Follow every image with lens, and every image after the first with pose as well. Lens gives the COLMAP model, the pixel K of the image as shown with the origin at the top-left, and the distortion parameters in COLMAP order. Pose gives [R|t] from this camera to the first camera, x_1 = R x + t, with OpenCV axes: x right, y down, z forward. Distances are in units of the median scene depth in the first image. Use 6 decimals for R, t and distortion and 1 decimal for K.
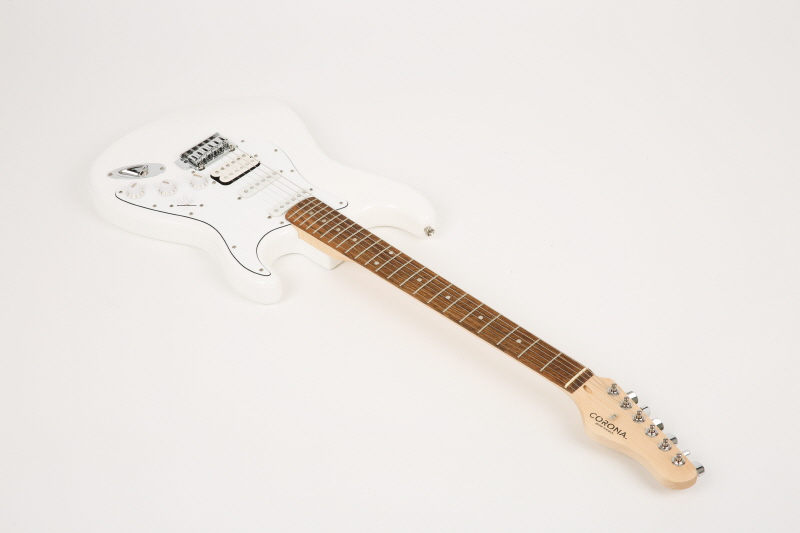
lens RADIAL K [[1486.4, 0, 401.4], [0, 1486.4, 265.3], [0, 0, 1]] dist [0.130667, 0.000000]
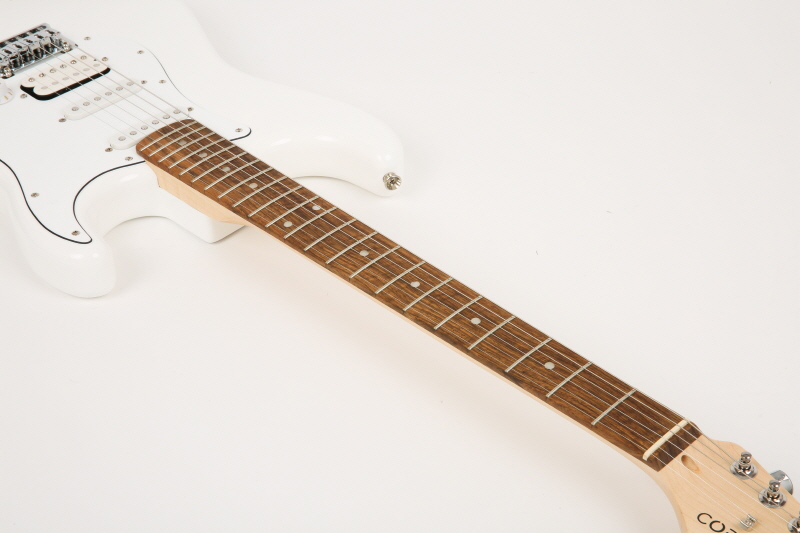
lens RADIAL K [[1486.4, 0, 396.2], [0, 1486.4, 267.0], [0, 0, 1]] dist [0.130667, 0.000000]
pose [[0.999526, 0.020753, -0.022748, 0.036759], [-0.022161, 0.997736, -0.063493, 0.049421], [0.021379, 0.063967, 0.997723, 0.478708]]
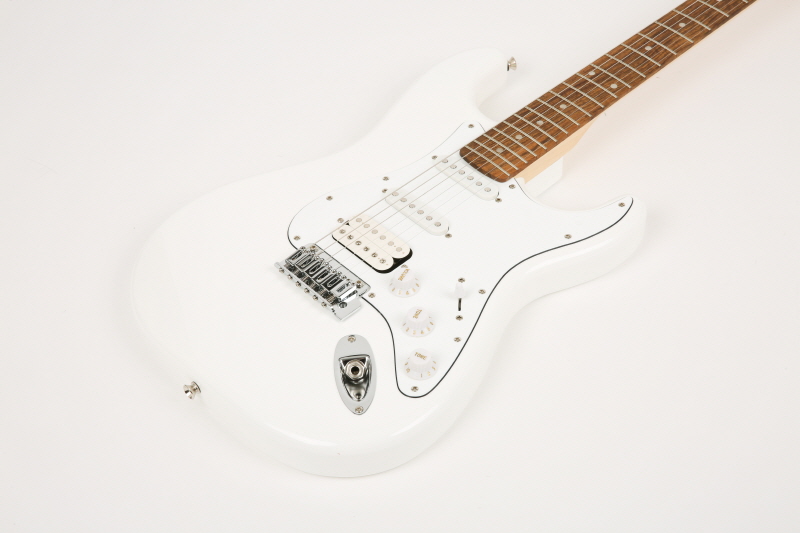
lens RADIAL K [[1486.4, 0, 410.0], [0, 1486.4, 302.4], [0, 0, 1]] dist [0.130667, 0.000000]
pose [[0.019072, -0.678819, 0.734058, -0.627039], [0.686732, 0.542499, 0.483833, -0.365970], [-0.726661, 0.494873, 0.476513, 0.815539]]
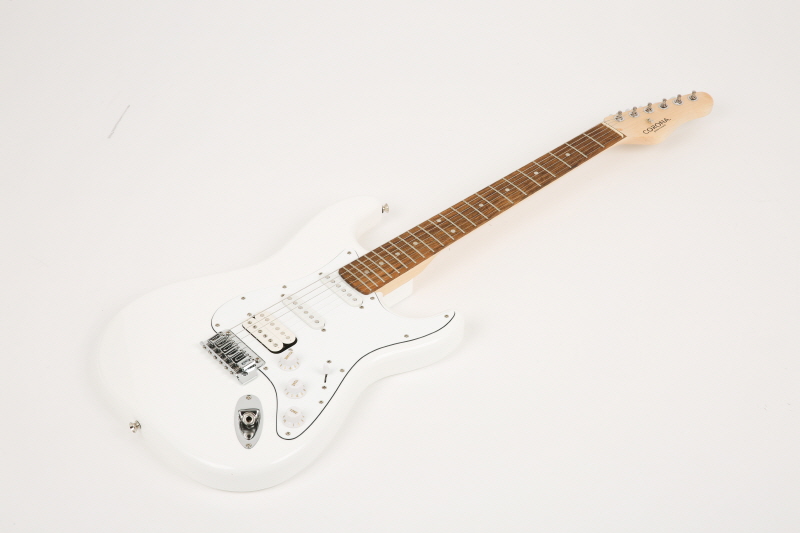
lens RADIAL K [[1486.4, 0, 415.9], [0, 1486.4, 269.2], [0, 0, 1]] dist [0.130667, 0.000000]
pose [[0.034606, -0.619545, 0.784198, -0.839684], [0.633952, 0.620204, 0.462008, -0.475777], [-0.772598, 0.481156, 0.414224, 0.645932]]
